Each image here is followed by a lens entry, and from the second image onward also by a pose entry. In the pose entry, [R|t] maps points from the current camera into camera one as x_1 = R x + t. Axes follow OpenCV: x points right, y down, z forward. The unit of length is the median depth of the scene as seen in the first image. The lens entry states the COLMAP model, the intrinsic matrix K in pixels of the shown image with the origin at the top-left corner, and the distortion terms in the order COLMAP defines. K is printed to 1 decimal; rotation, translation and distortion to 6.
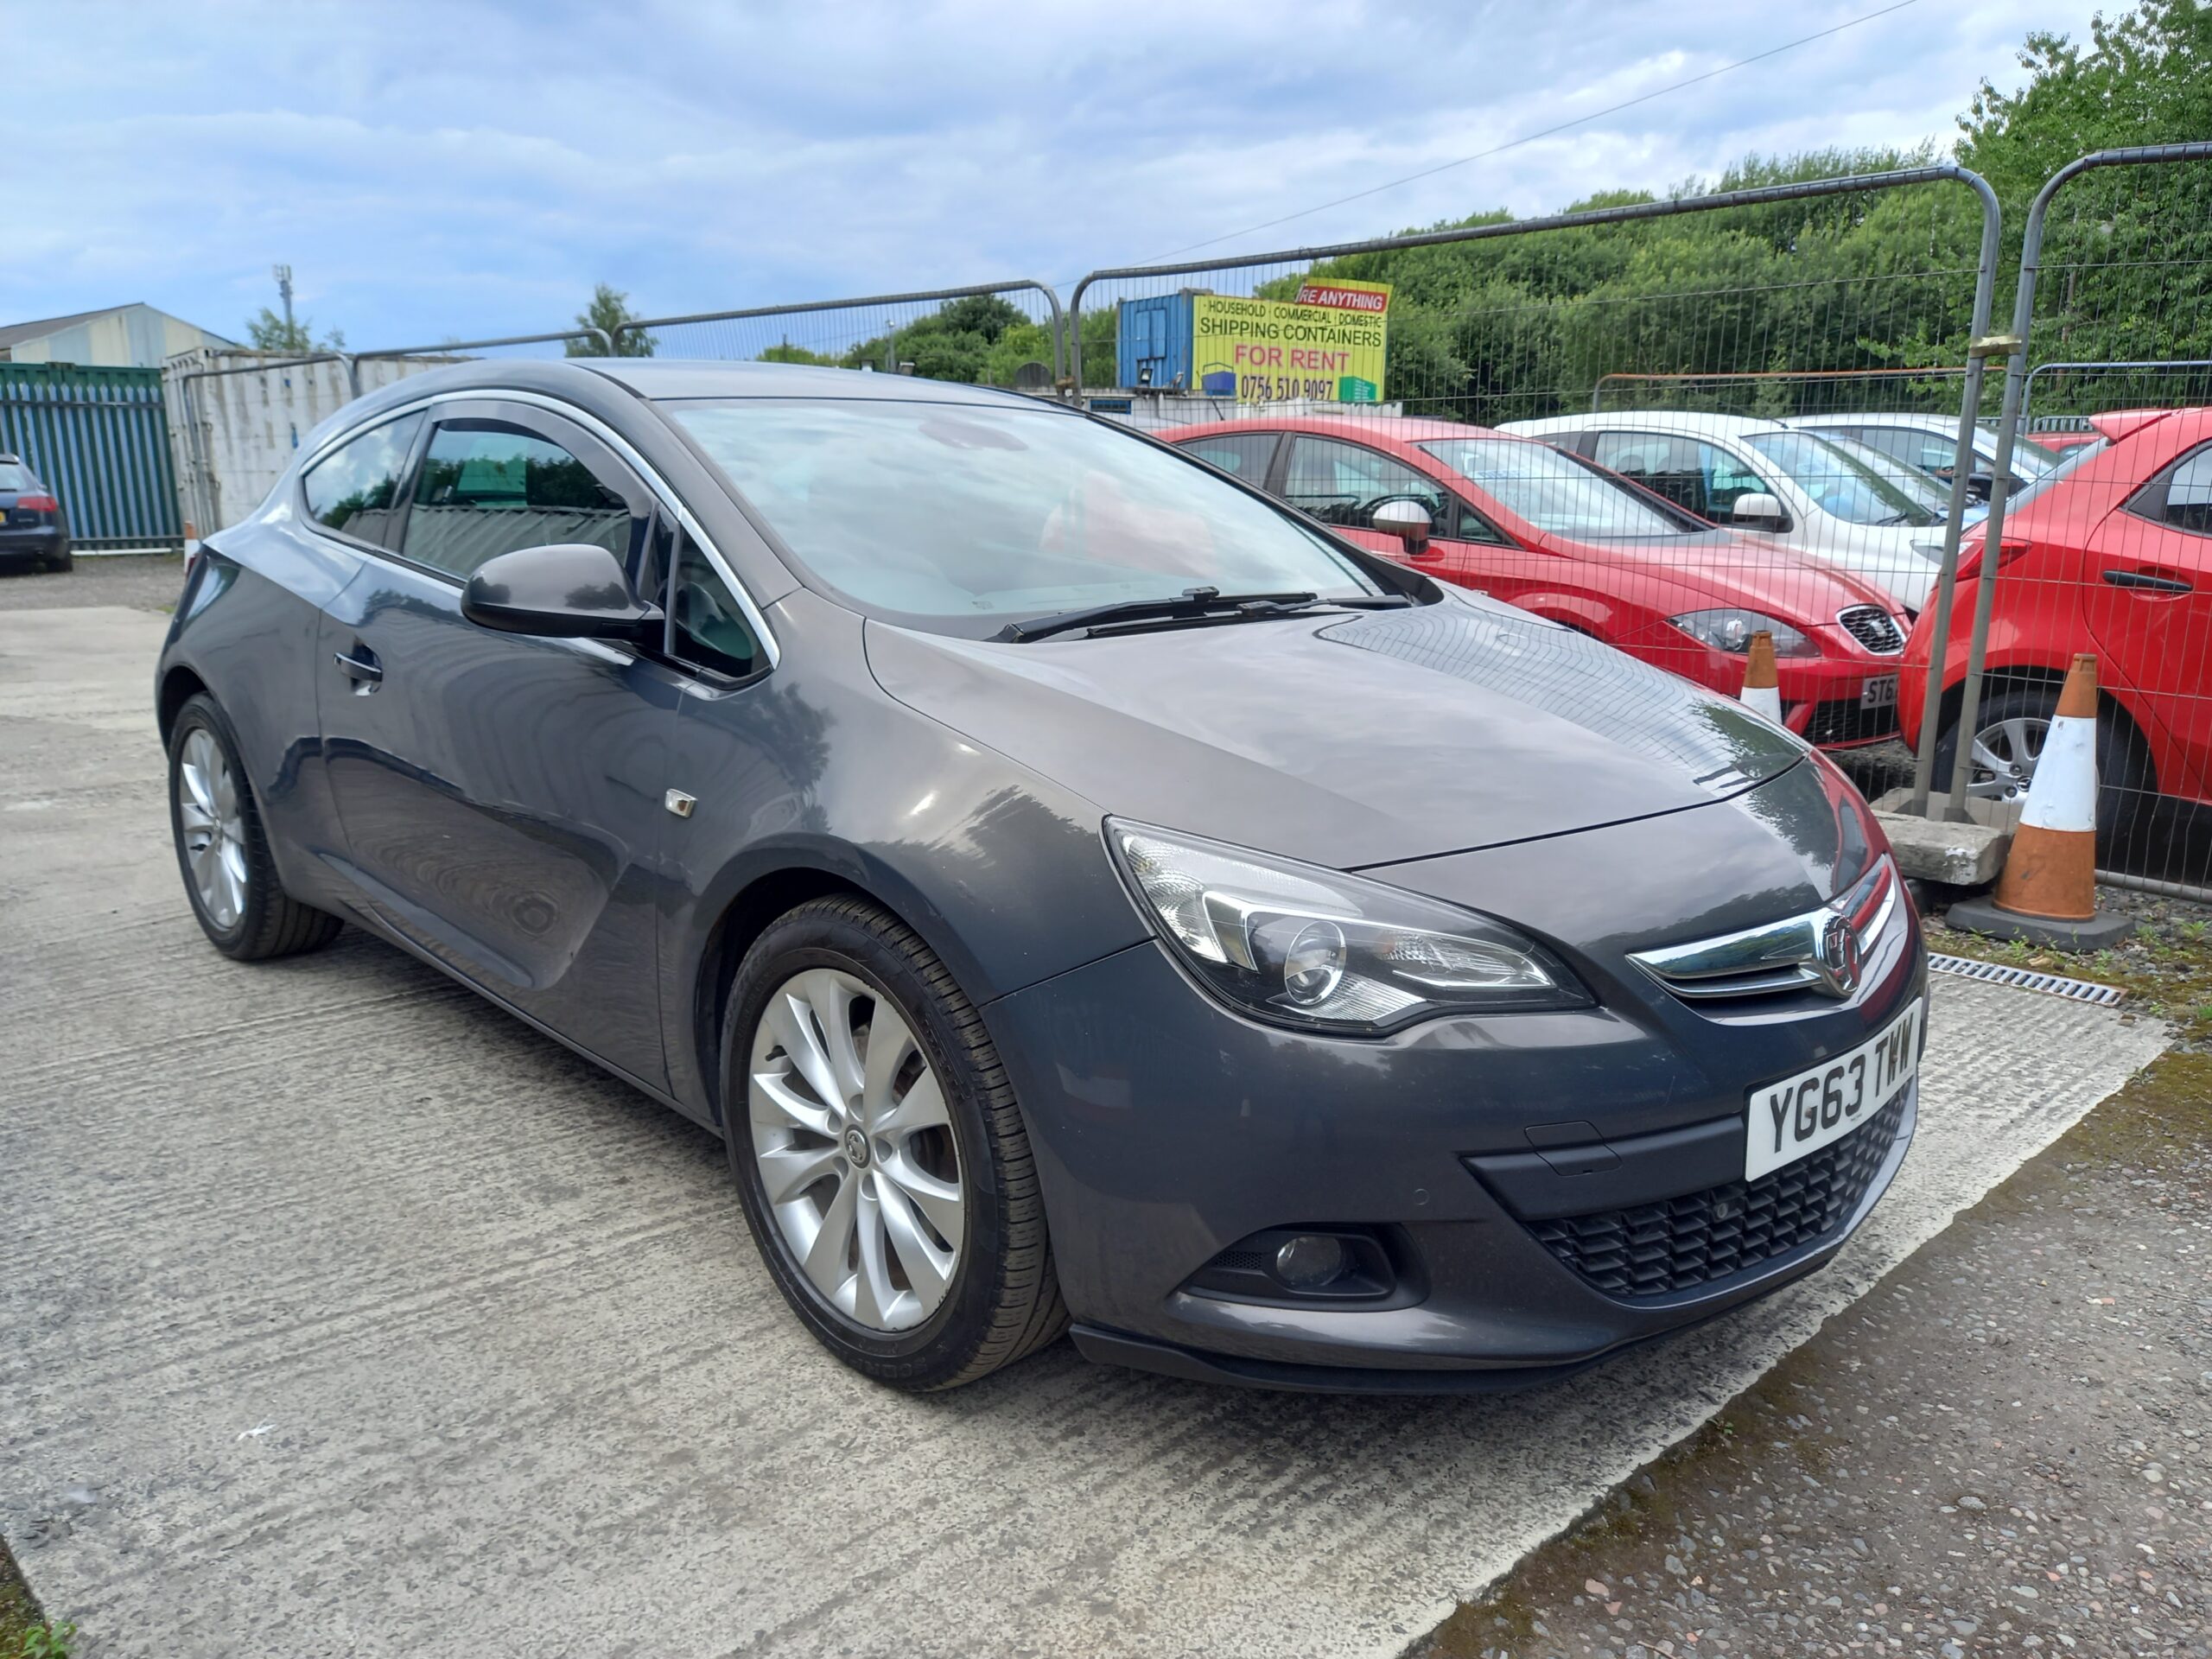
lens RADIAL K [[1616.3, 0, 1102.0], [0, 1616.3, 841.8], [0, 0, 1]] dist [0.066473, -0.075197]
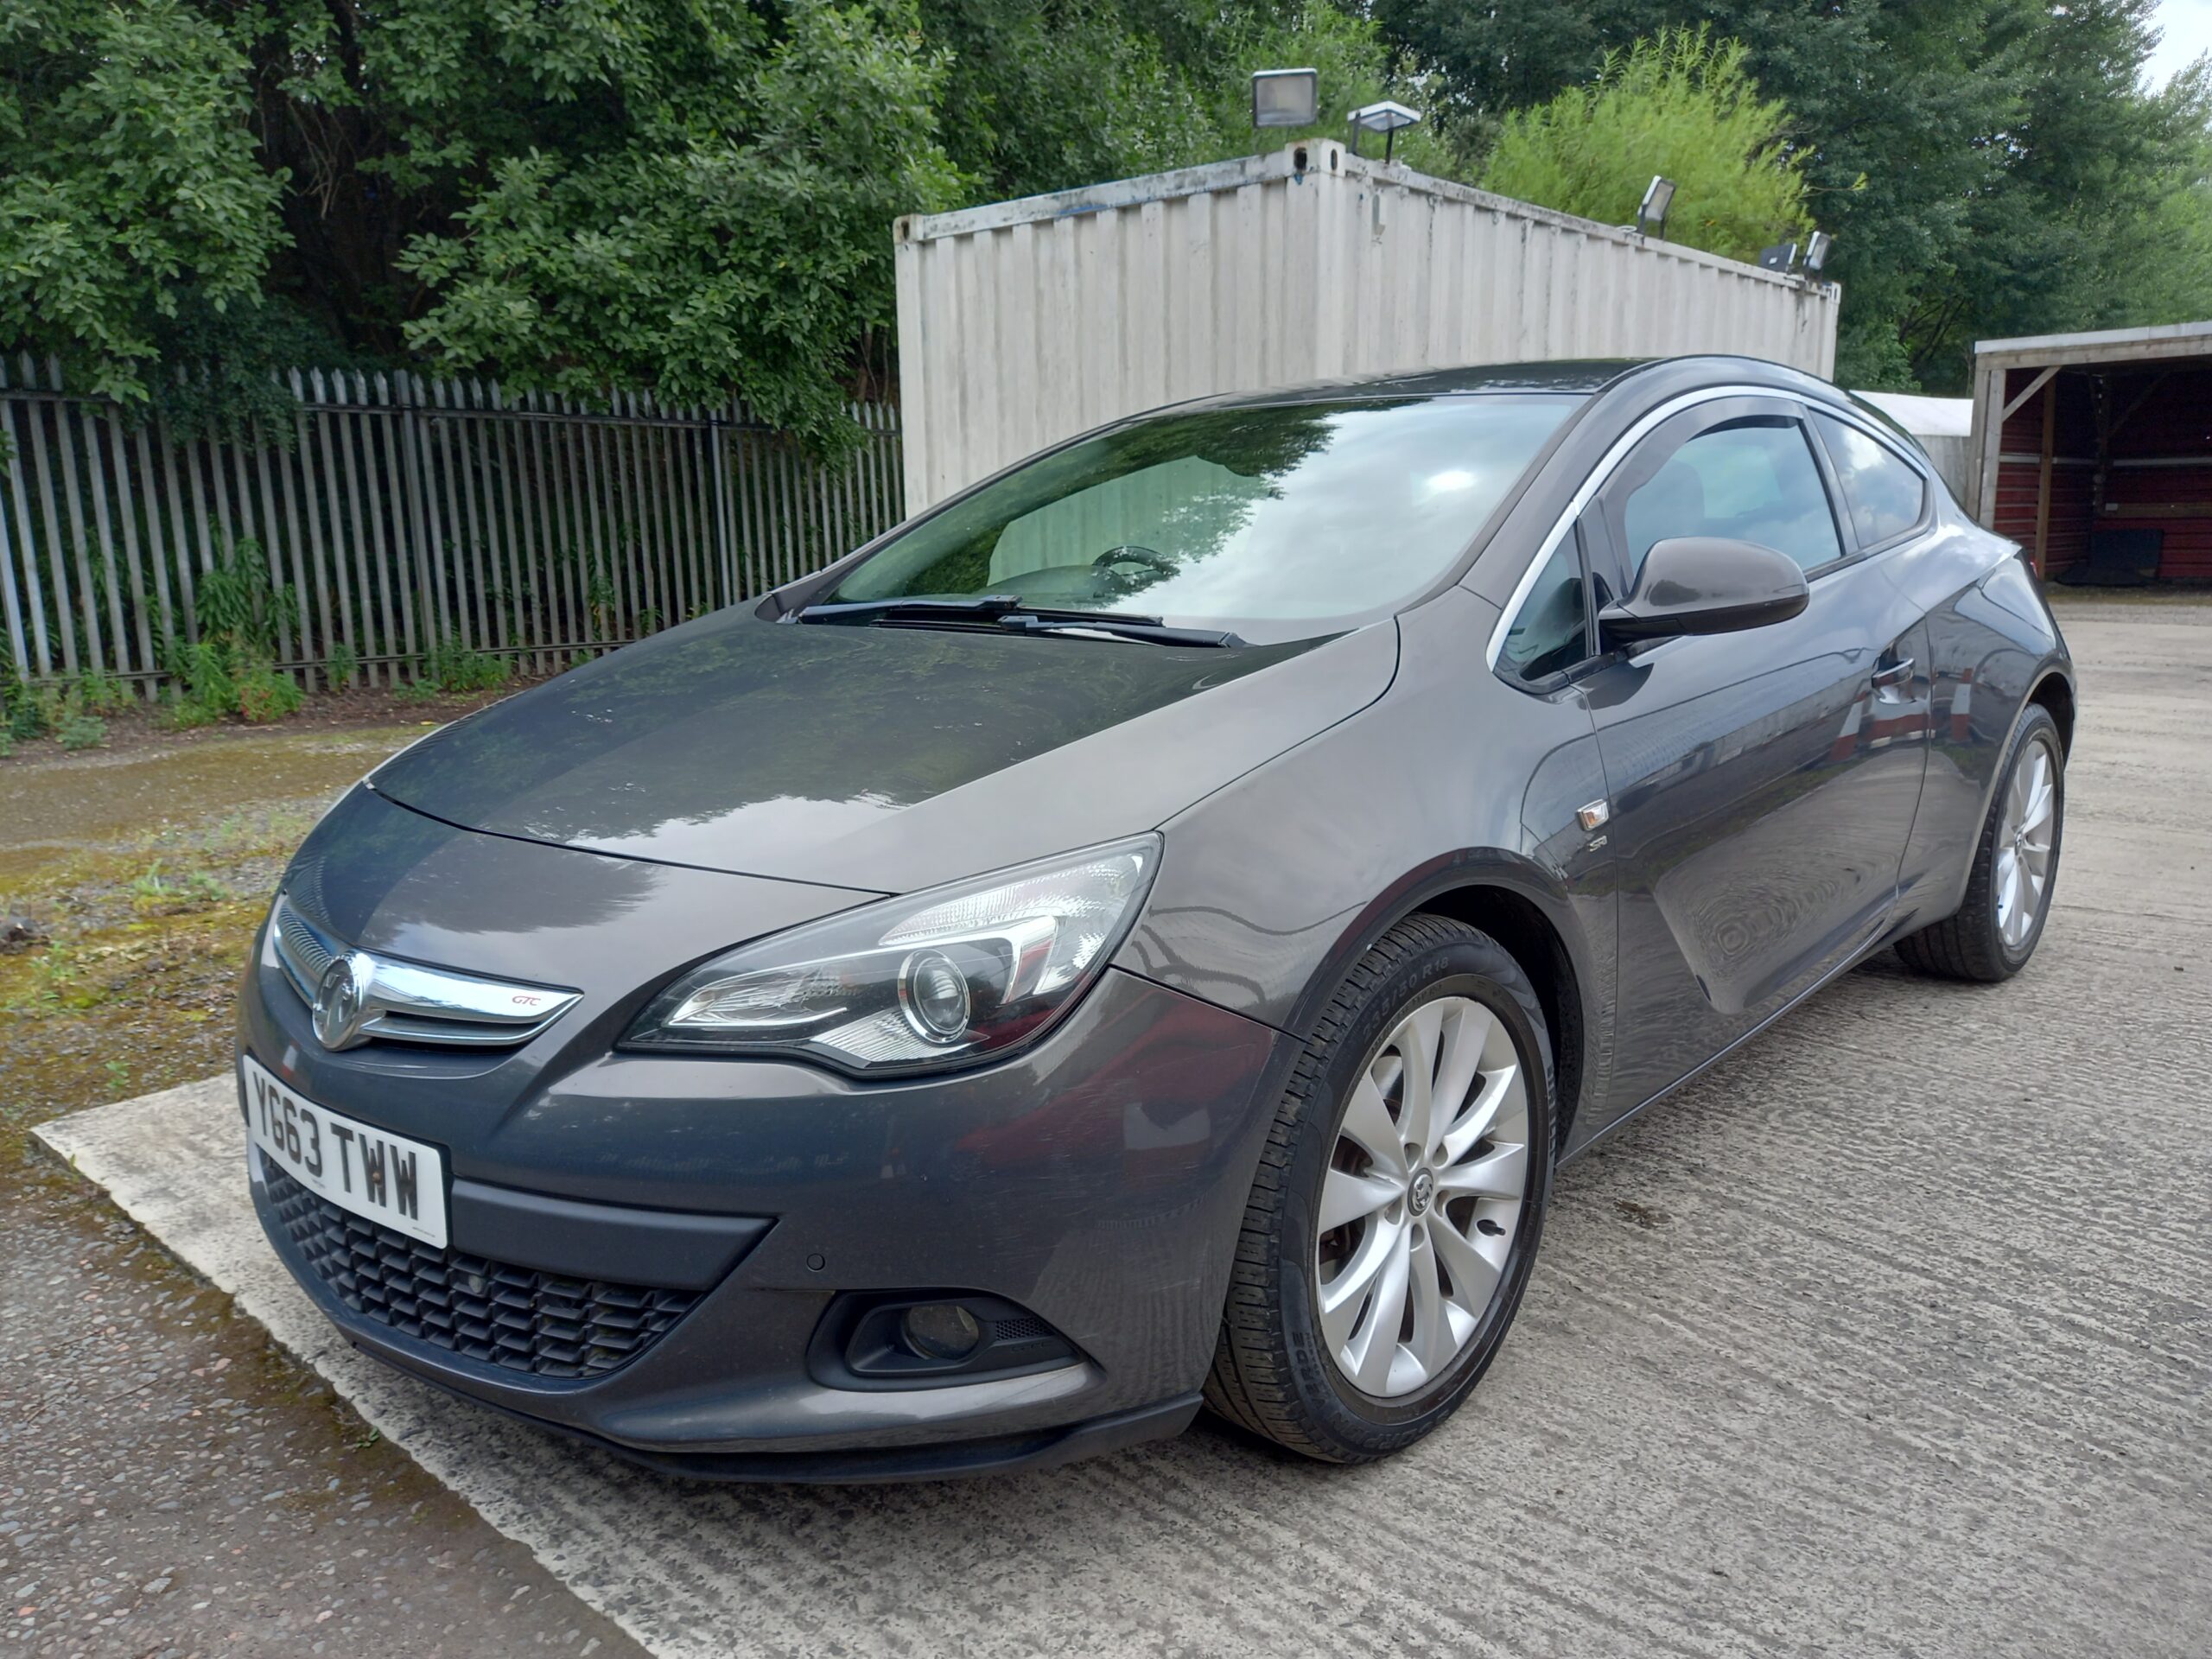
lens RADIAL K [[1627.1, 0, 1111.4], [0, 1627.1, 837.8], [0, 0, 1]] dist [0.051679, -0.050593]
pose [[0.065029, 0.193161, -0.979010, 1.188298], [-0.206631, 0.962429, 0.176165, -0.233323], [0.976256, 0.190838, 0.102499, 1.152524]]
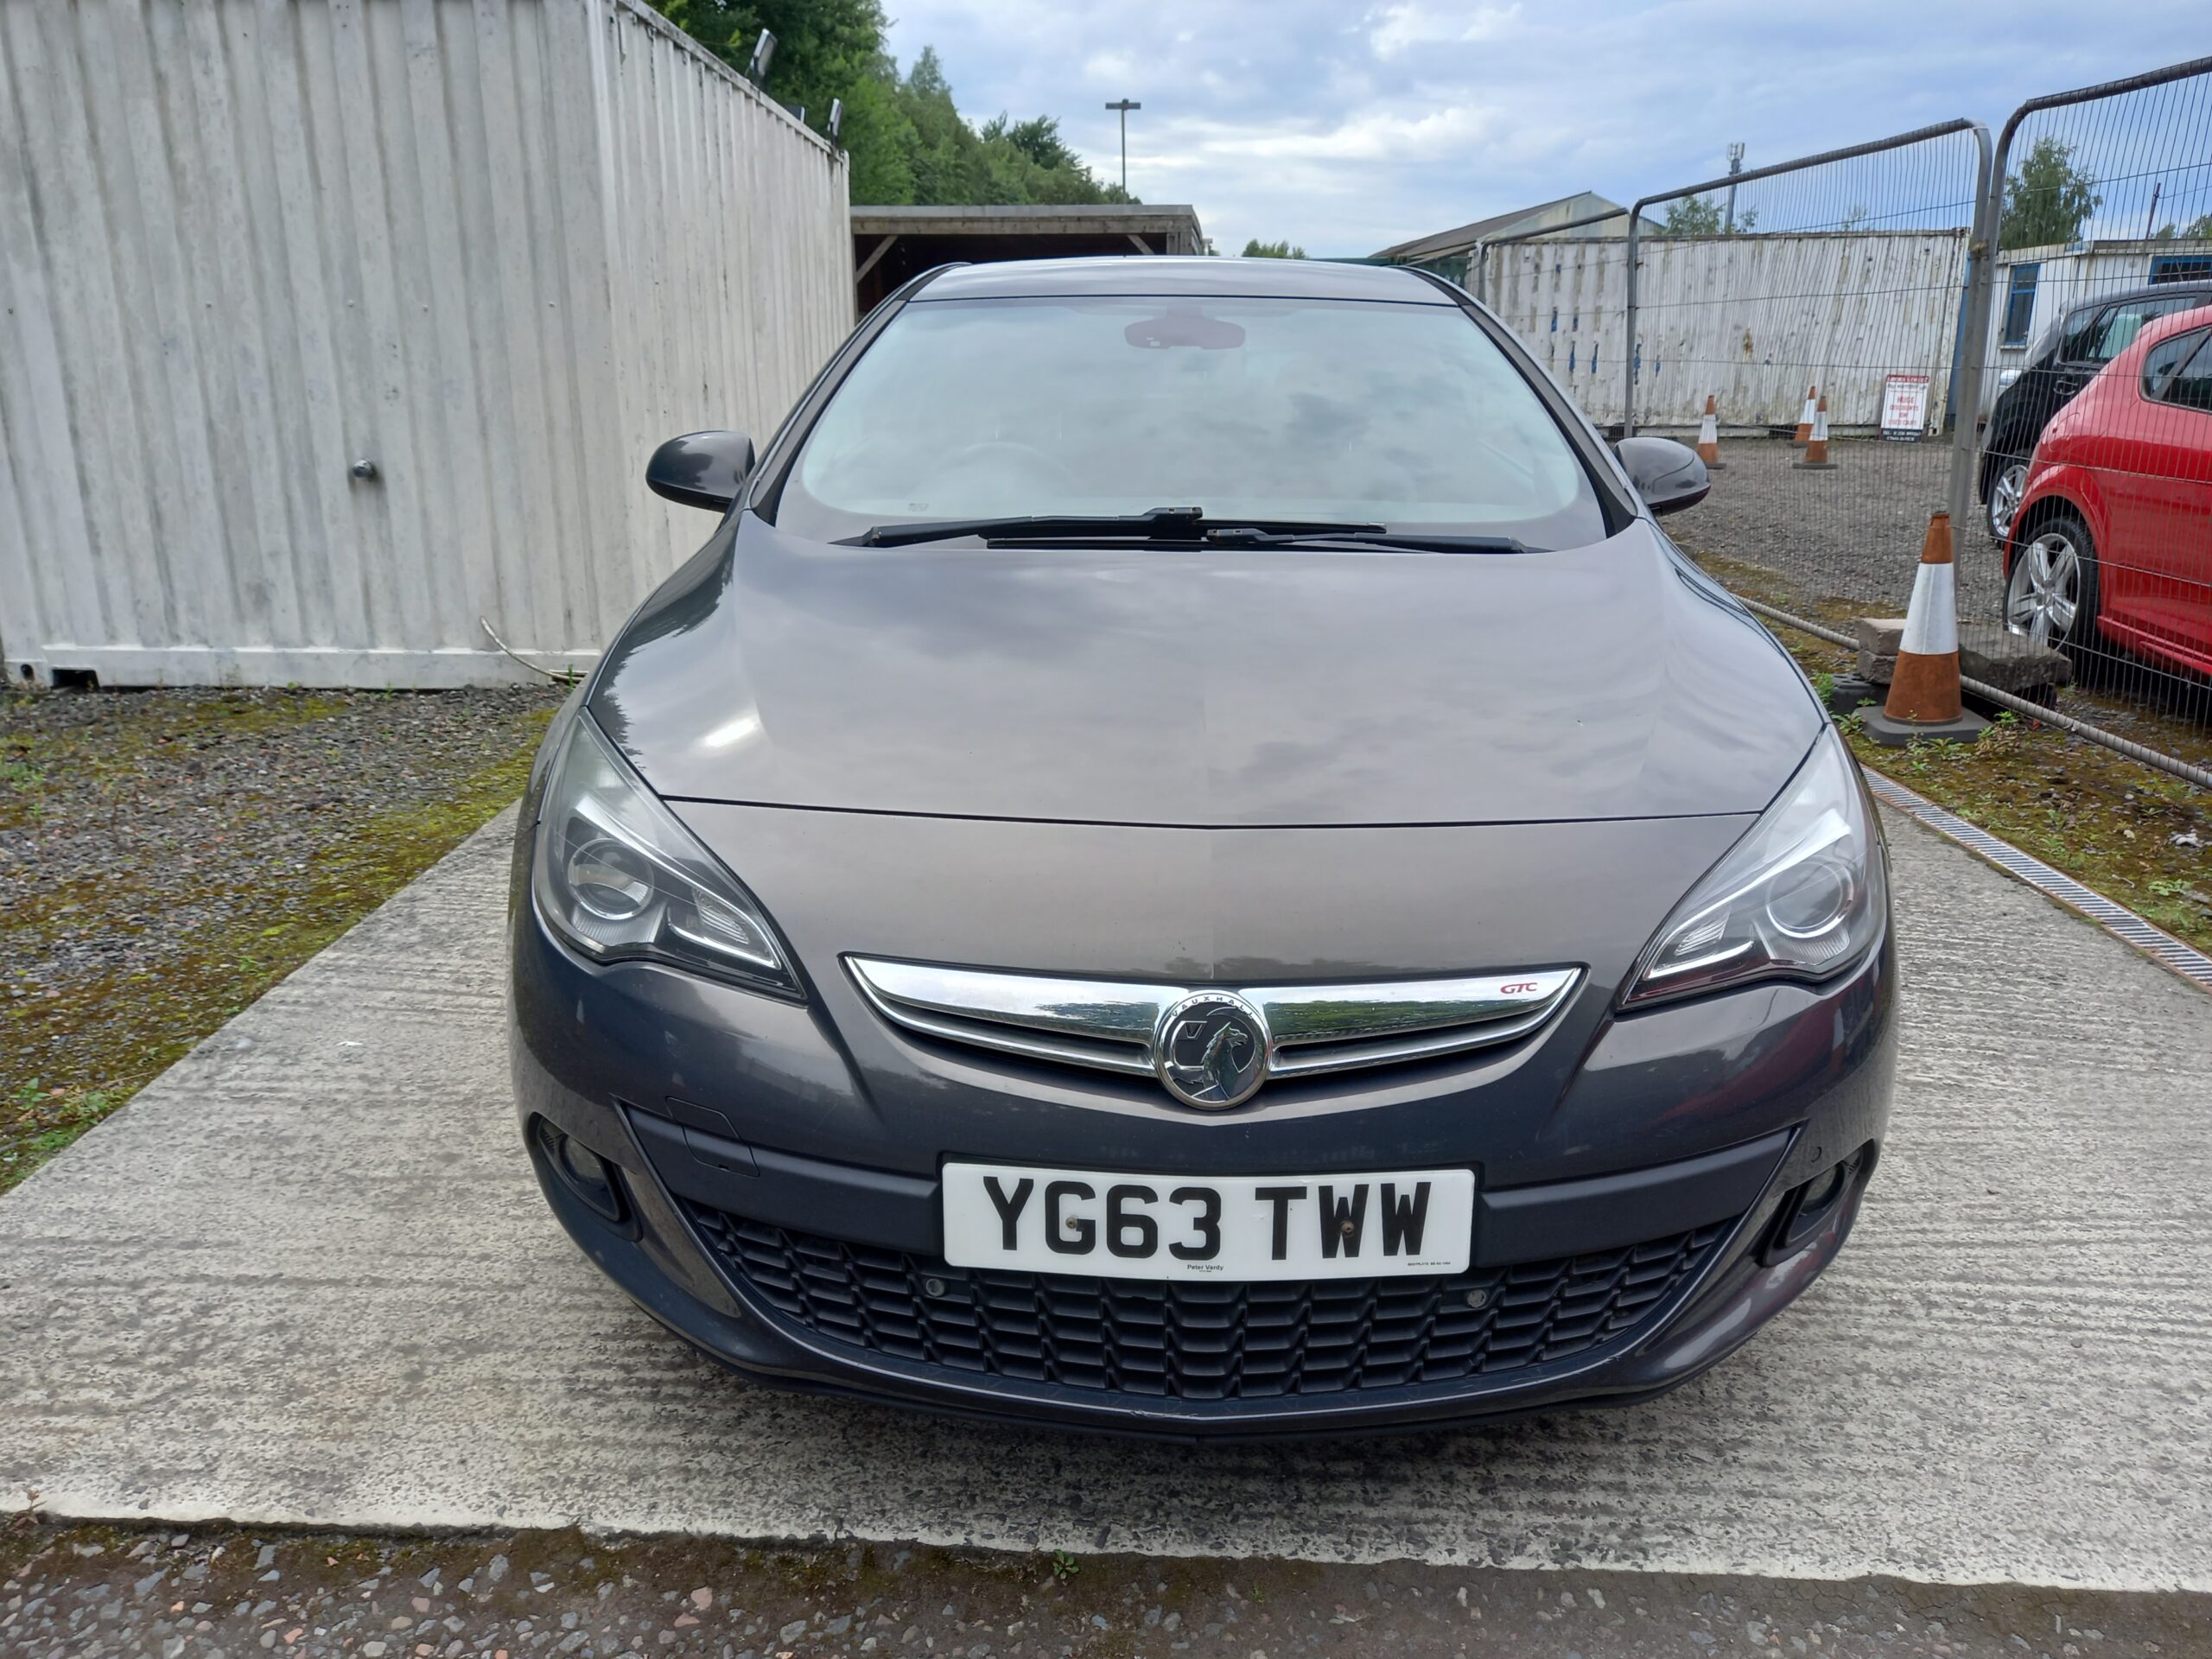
lens RADIAL K [[1616.3, 0, 1102.0], [0, 1616.3, 841.8], [0, 0, 1]] dist [0.066473, -0.075197]
pose [[0.701402, 0.211843, -0.680557, 0.797270], [-0.164624, 0.977143, 0.134498, -0.103792], [0.693494, 0.017699, 0.720245, 0.376154]]
